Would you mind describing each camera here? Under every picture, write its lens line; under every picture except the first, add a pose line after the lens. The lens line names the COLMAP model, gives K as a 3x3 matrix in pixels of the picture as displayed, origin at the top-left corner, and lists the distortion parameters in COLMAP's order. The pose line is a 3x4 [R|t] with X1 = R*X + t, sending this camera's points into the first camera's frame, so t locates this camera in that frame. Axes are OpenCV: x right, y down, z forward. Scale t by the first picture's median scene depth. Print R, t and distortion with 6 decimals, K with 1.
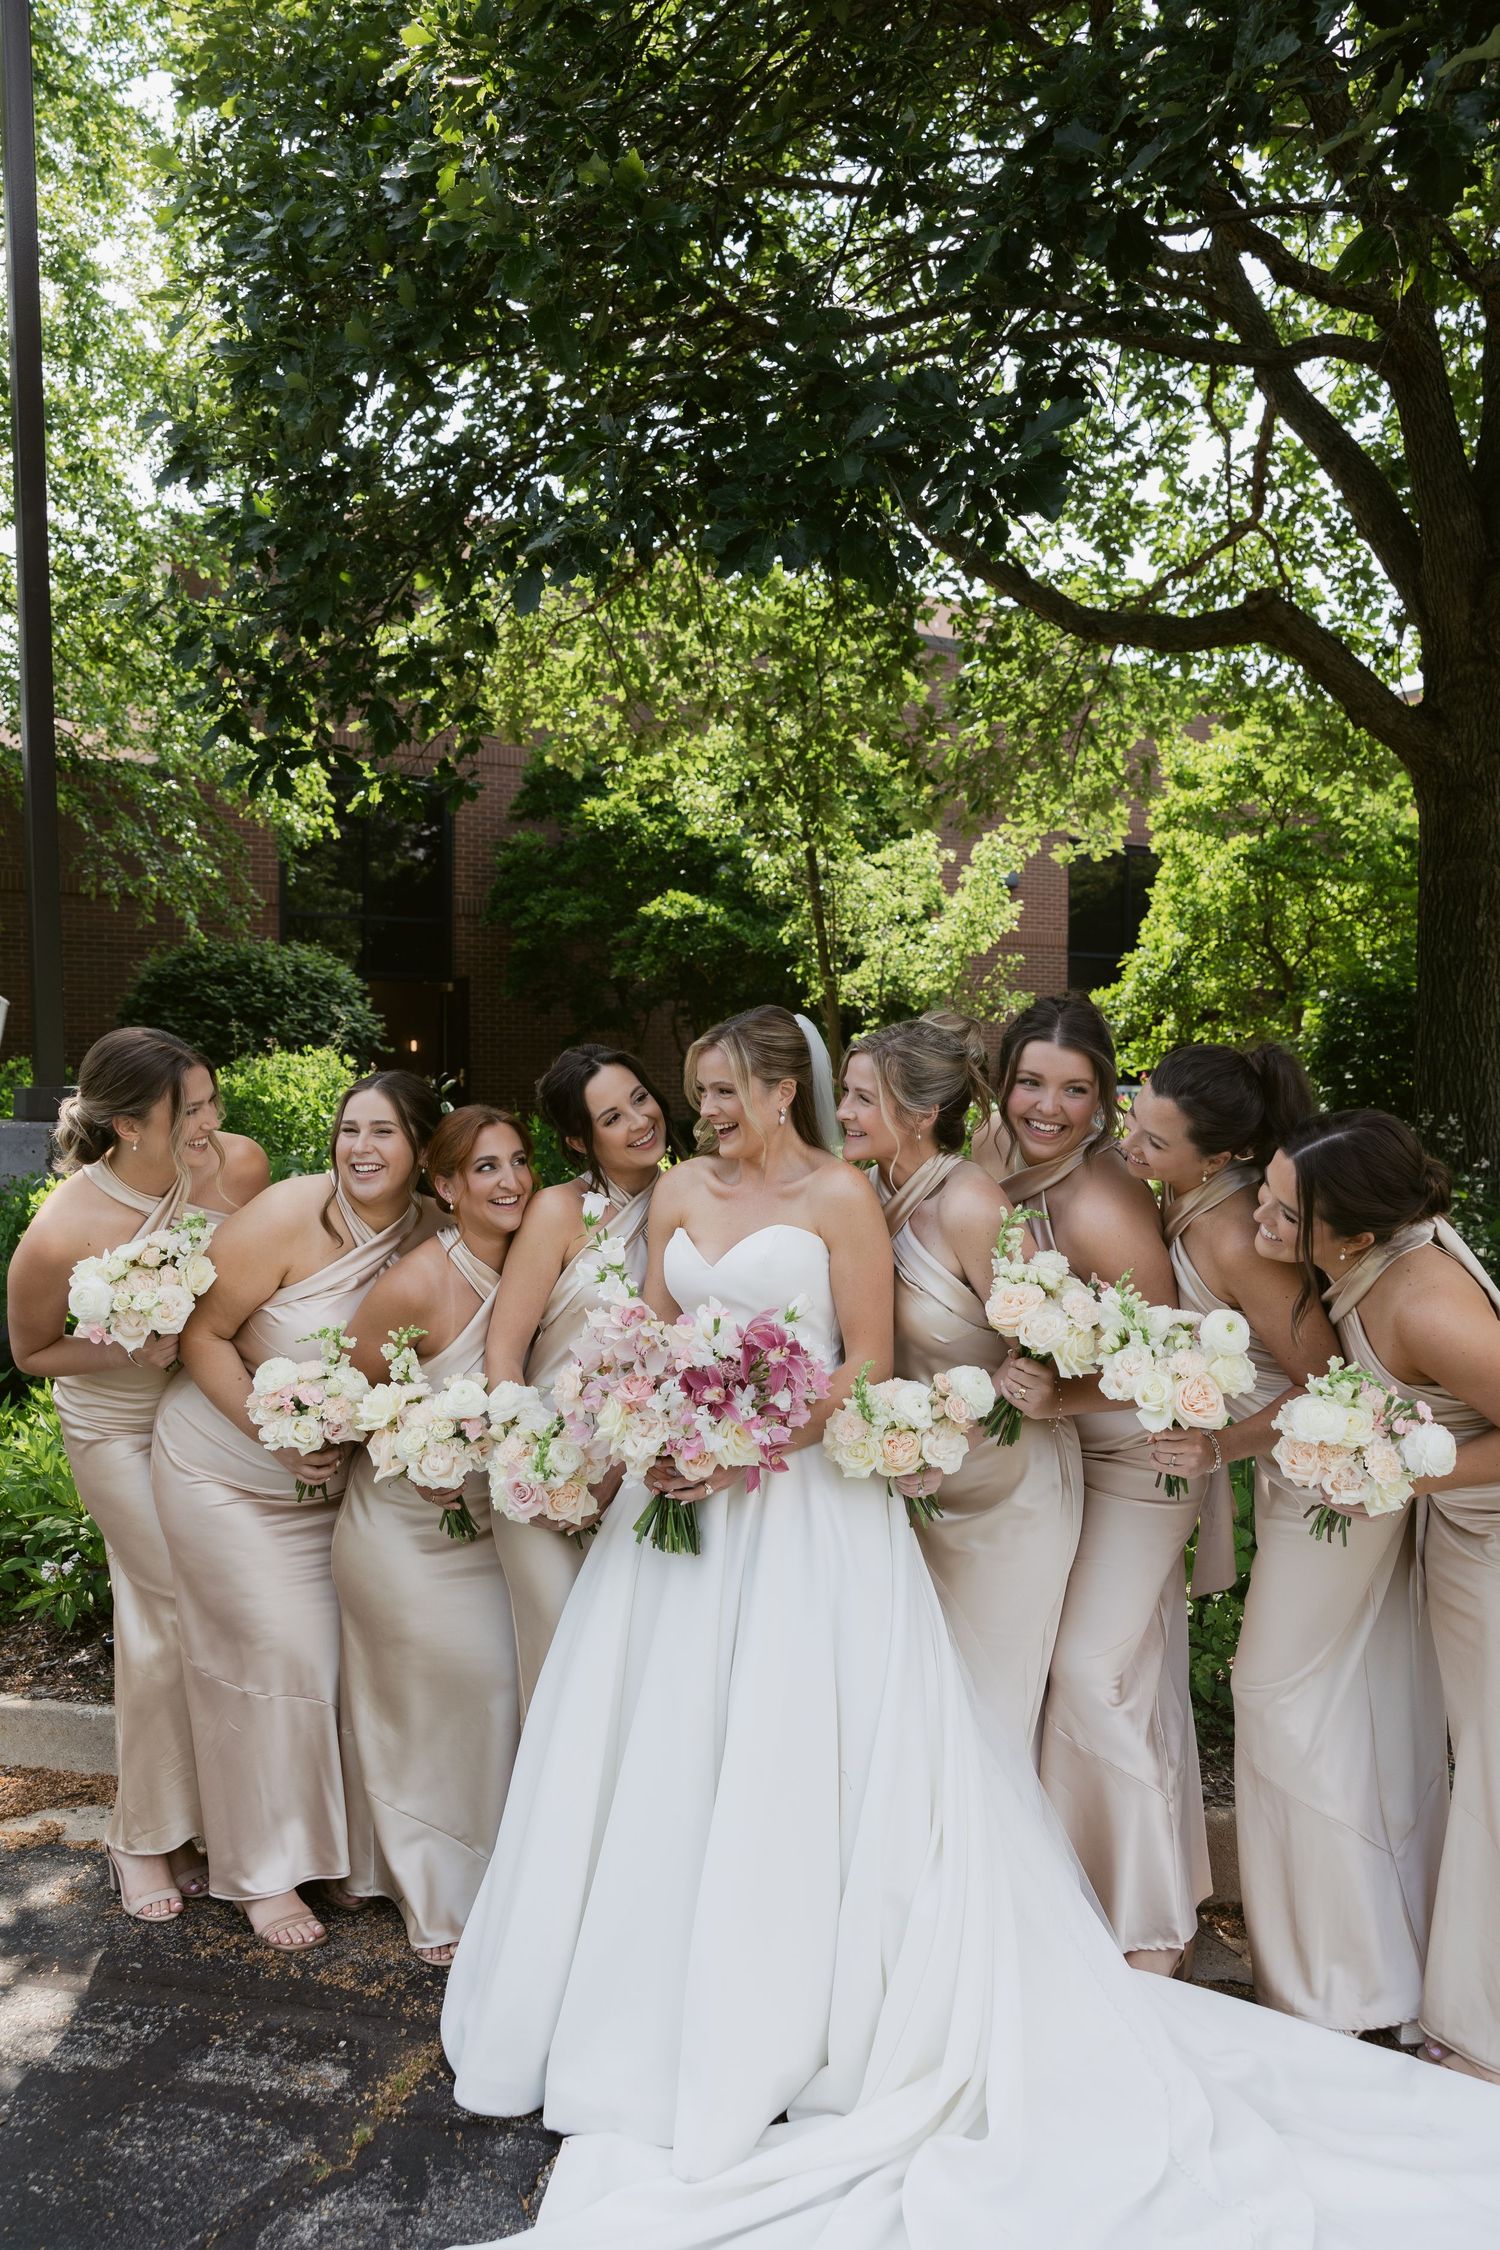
lens RADIAL K [[1749.5, 0, 786.5], [0, 1749.5, 1187.9], [0, 0, 1]] dist [0.026327, -0.000028]
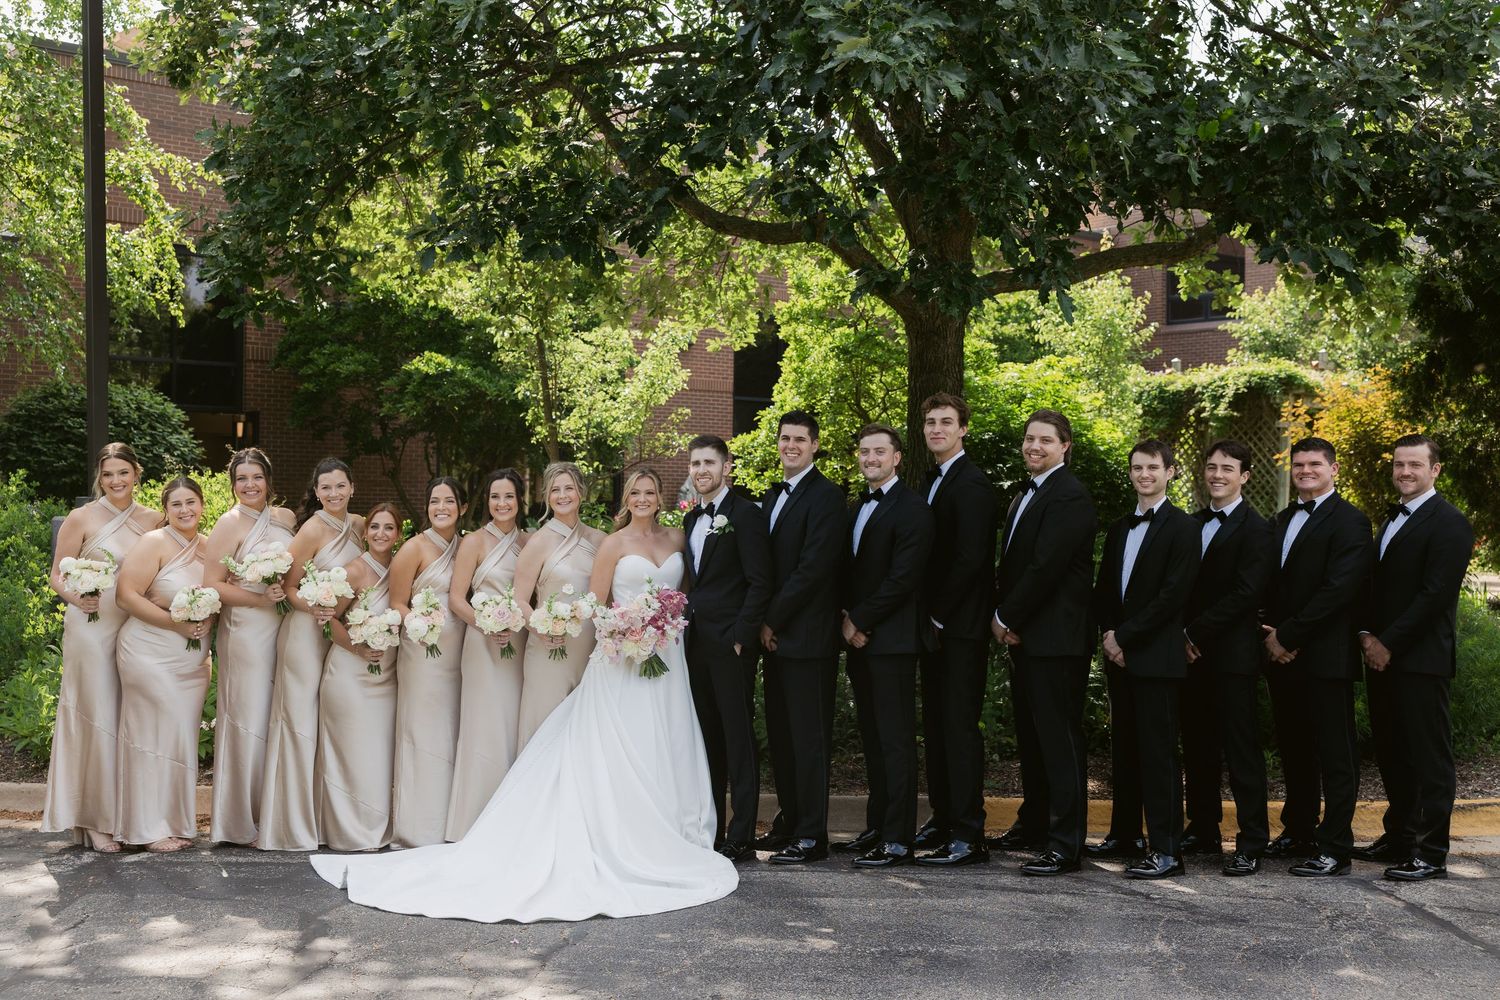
lens RADIAL K [[1751.1, 0, 749.7], [0, 1751.1, 505.9], [0, 0, 1]] dist [0.019180, 0.000000]
pose [[0.988715, 0.009954, 0.149477, -0.026369], [-0.002391, 0.998711, -0.050694, 0.015897], [-0.149789, 0.049764, 0.987465, -0.392777]]
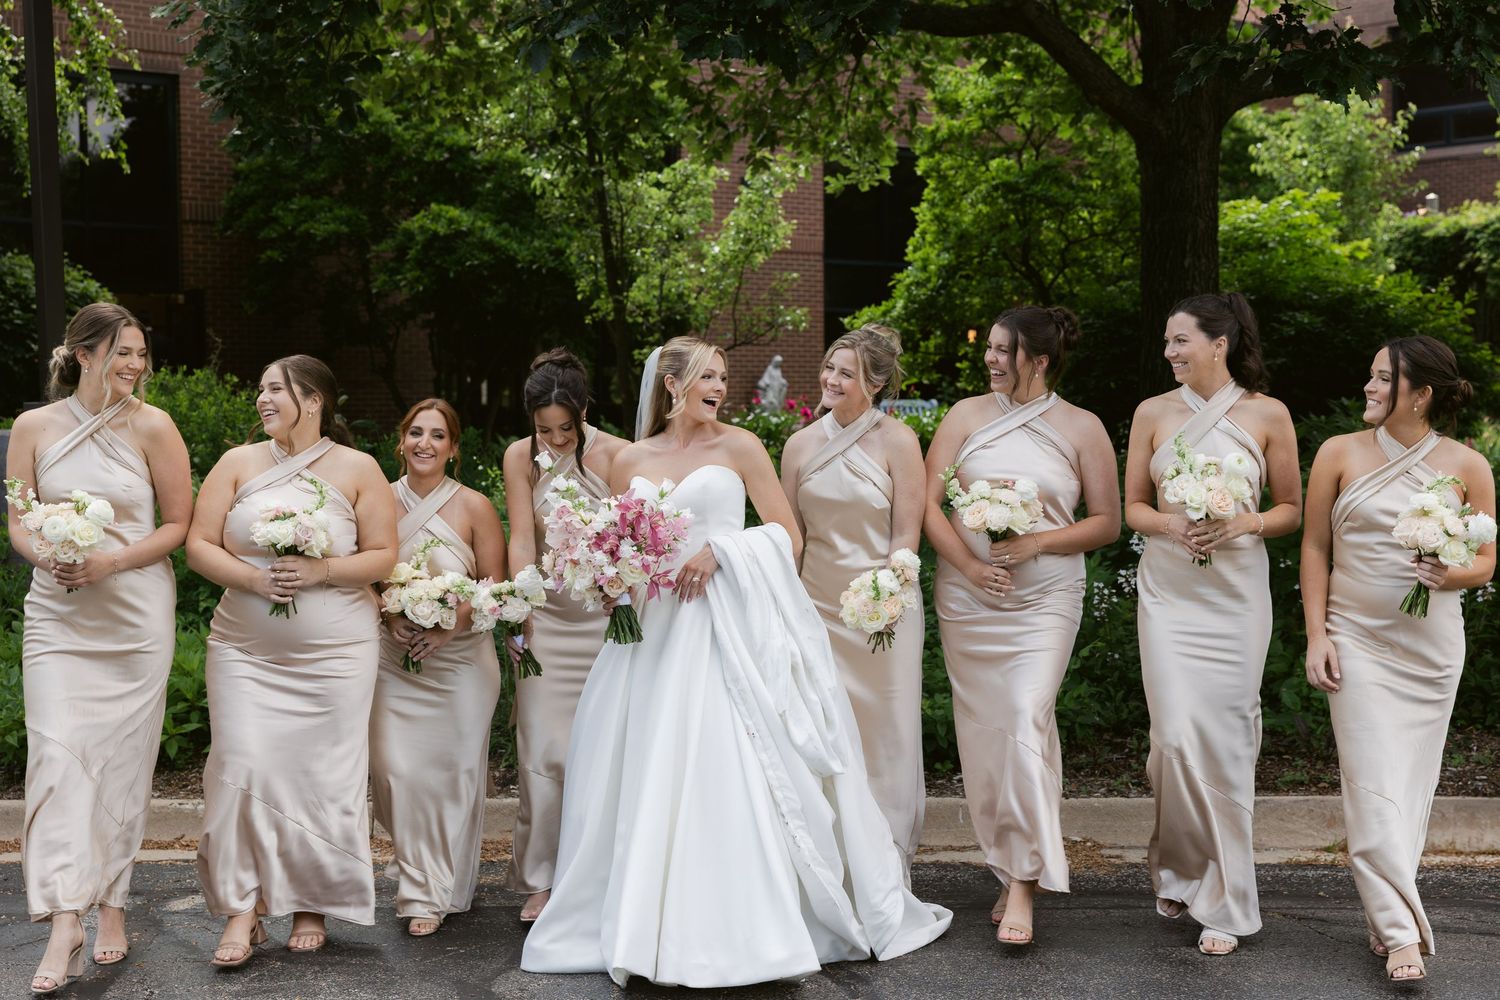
lens RADIAL K [[2269.8, 0, 757.2], [0, 2269.8, 510.9], [0, 0, 1]] dist [0.024070, 0.000000]
pose [[0.989858, -0.015383, 0.141227, -0.081312], [0.016528, 0.999839, -0.006936, 0.017009], [-0.141097, 0.009200, 0.989953, -0.329085]]
